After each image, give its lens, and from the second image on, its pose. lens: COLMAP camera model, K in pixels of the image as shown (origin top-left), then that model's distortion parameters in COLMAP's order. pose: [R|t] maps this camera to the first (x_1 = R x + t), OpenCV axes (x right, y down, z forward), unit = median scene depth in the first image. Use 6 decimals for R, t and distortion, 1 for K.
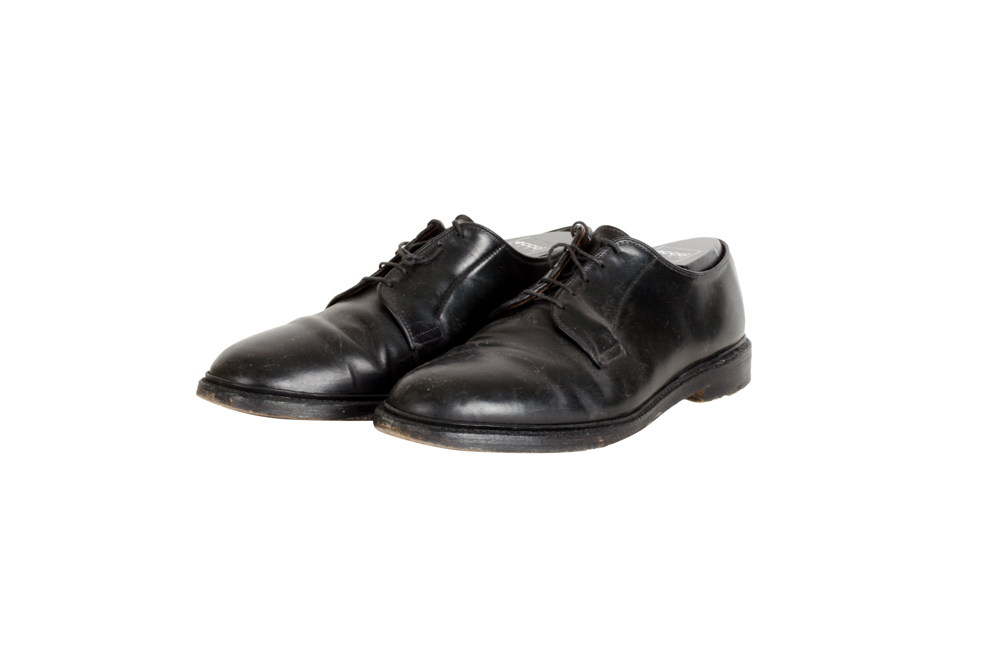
lens RADIAL K [[1760.2, 0, 500.8], [0, 1760.2, 332.4], [0, 0, 1]] dist [0.012053, 0.000000]
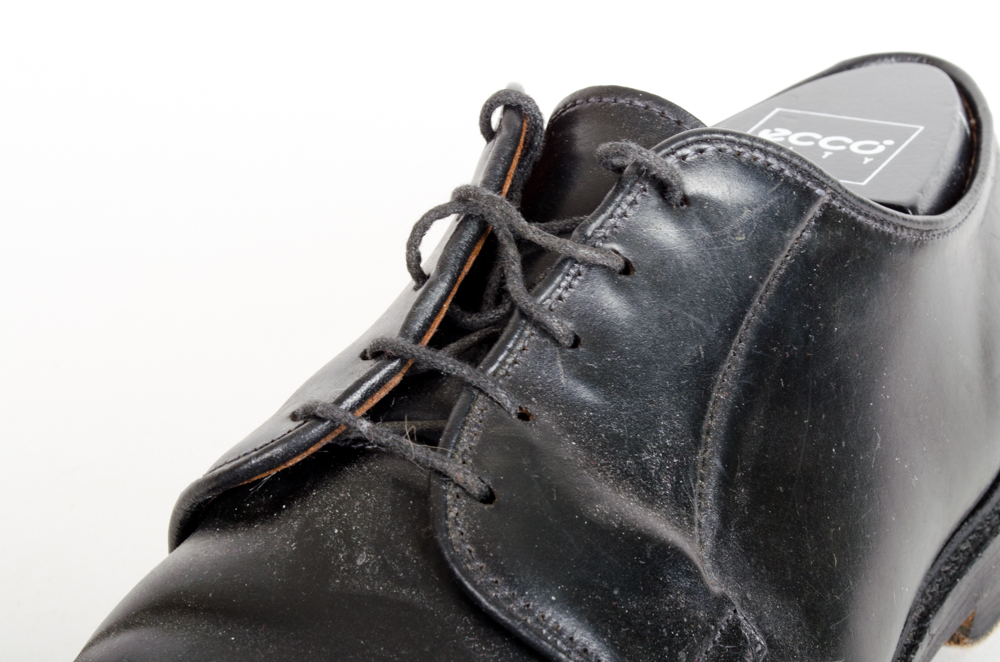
lens RADIAL K [[1795.1, 0, 506.5], [0, 1795.1, 328.8], [0, 0, 1]] dist [0.000622, 0.000000]
pose [[0.990139, -0.099681, 0.098427, 0.017579], [0.082288, 0.982482, 0.167207, -0.072107], [-0.113370, -0.157459, 0.980996, 0.771627]]
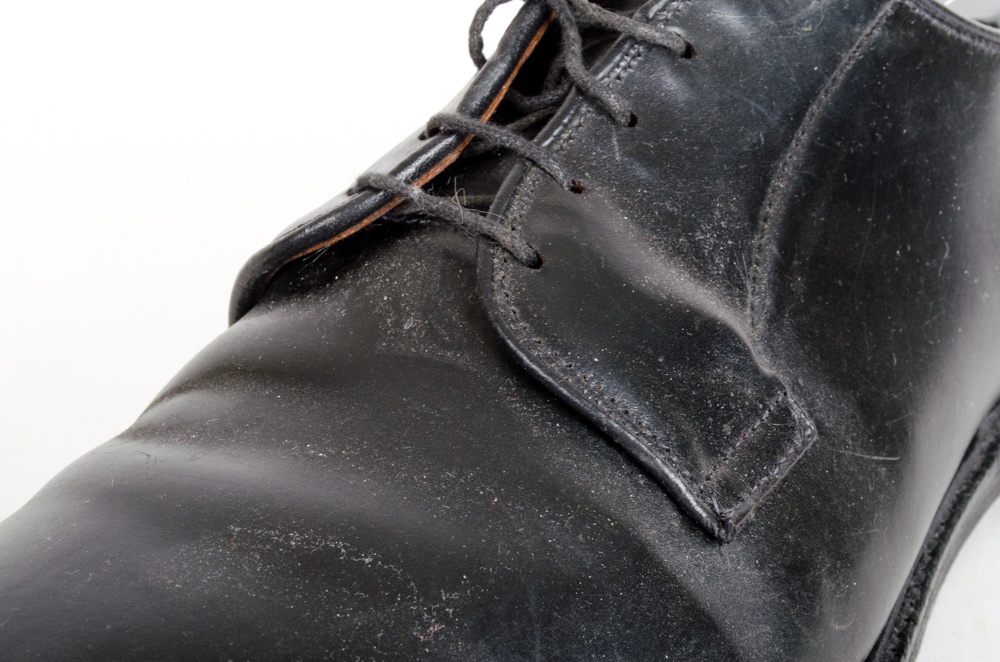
lens RADIAL K [[1795.1, 0, 497.1], [0, 1795.1, 327.9], [0, 0, 1]] dist [0.000622, 0.000000]
pose [[0.997273, -0.070606, 0.021488, 0.025218], [0.066023, 0.983607, 0.167803, -0.043573], [-0.032984, -0.165926, 0.985586, 0.767102]]
